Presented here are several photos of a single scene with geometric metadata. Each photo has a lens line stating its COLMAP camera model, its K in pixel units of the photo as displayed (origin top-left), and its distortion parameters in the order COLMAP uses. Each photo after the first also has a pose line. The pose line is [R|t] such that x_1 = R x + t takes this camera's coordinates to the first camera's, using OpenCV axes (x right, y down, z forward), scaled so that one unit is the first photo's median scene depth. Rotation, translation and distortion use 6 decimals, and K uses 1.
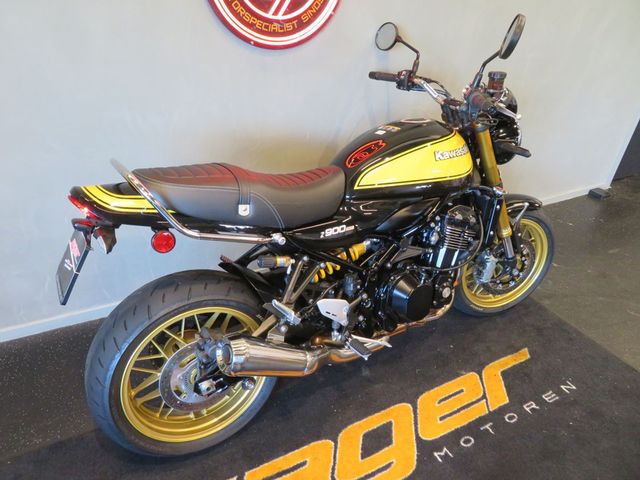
lens RADIAL K [[453.2, 0, 320.0], [0, 453.2, 240.0], [0, 0, 1]] dist [-0.005218, -0.003499]
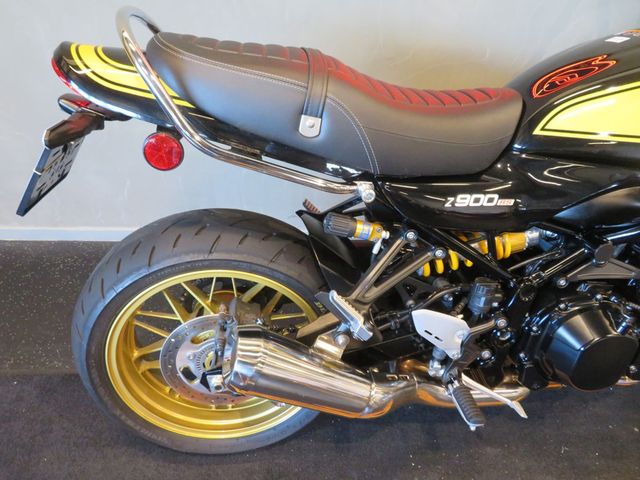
lens RADIAL K [[459.0, 0, 320.0], [0, 459.0, 240.0], [0, 0, 1]] dist [-0.003535, -0.004114]
pose [[0.909817, 0.251351, -0.330235, 0.052817], [-0.216478, 0.966329, 0.139089, -0.009501], [0.354076, -0.055057, 0.933595, 0.365365]]
